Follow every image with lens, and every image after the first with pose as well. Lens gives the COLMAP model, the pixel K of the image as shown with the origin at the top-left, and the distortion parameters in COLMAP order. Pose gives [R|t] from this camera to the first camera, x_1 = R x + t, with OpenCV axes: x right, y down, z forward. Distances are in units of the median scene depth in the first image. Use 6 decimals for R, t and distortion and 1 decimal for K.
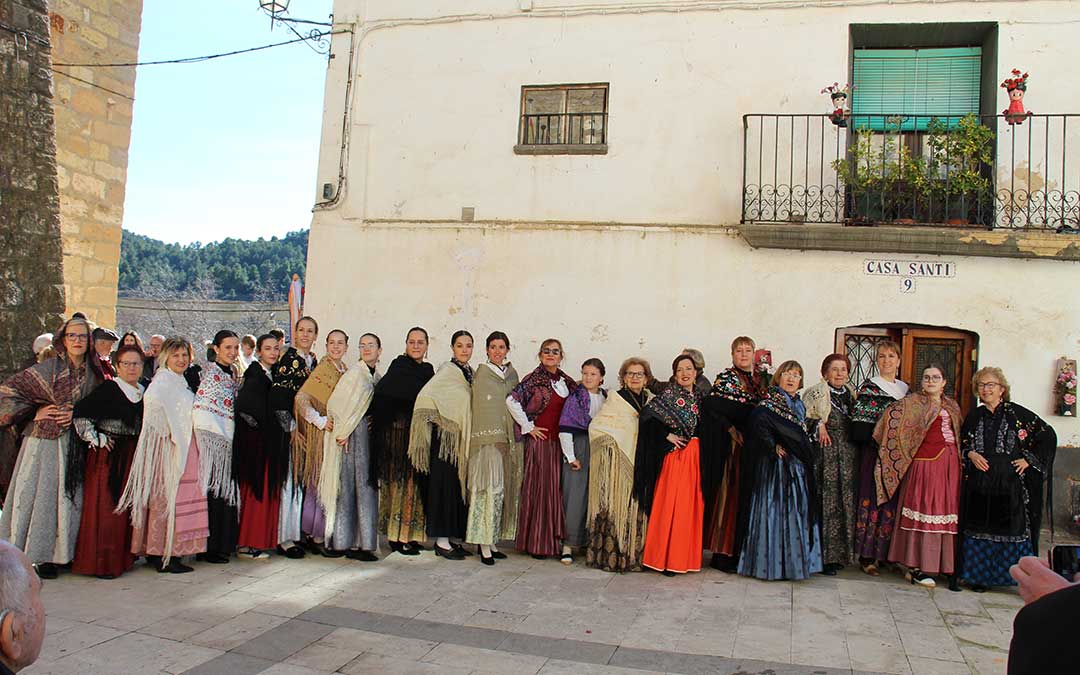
lens RADIAL K [[878.9, 0, 540.0], [0, 878.9, 337.5], [0, 0, 1]] dist [-0.172601, 0.161651]
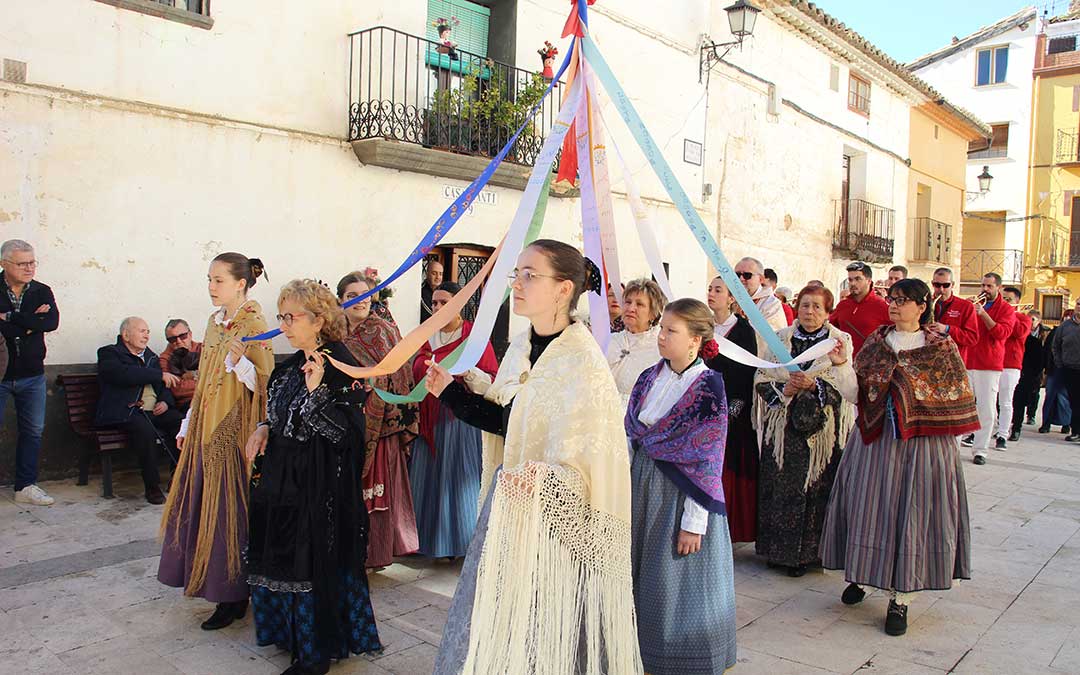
lens RADIAL K [[878.9, 0, 540.0], [0, 878.9, 337.5], [0, 0, 1]] dist [-0.172601, 0.161651]
pose [[0.427800, -0.085115, 0.899857, -0.562047], [-0.015467, 0.994721, 0.101442, -0.011703], [-0.903741, -0.057315, 0.424226, 0.401274]]
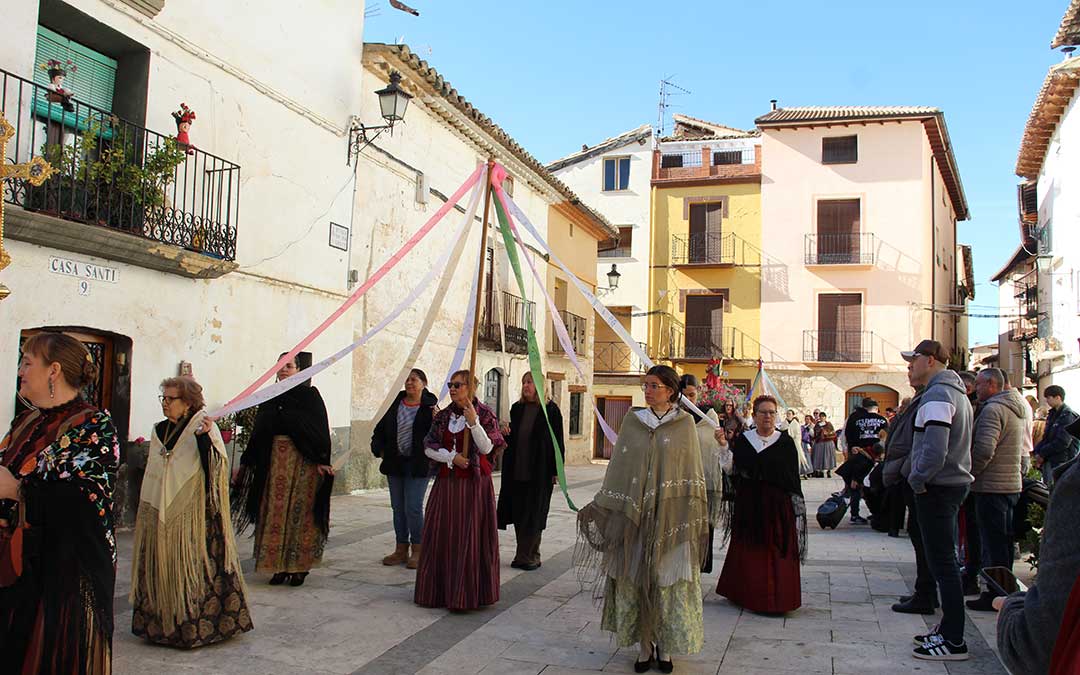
lens RADIAL K [[878.9, 0, 540.0], [0, 878.9, 337.5], [0, 0, 1]] dist [-0.172601, 0.161651]
pose [[0.032918, 0.013601, 0.999365, -0.491840], [-0.031851, 0.999414, -0.012553, -0.008710], [-0.998950, -0.031418, 0.033332, 0.432390]]
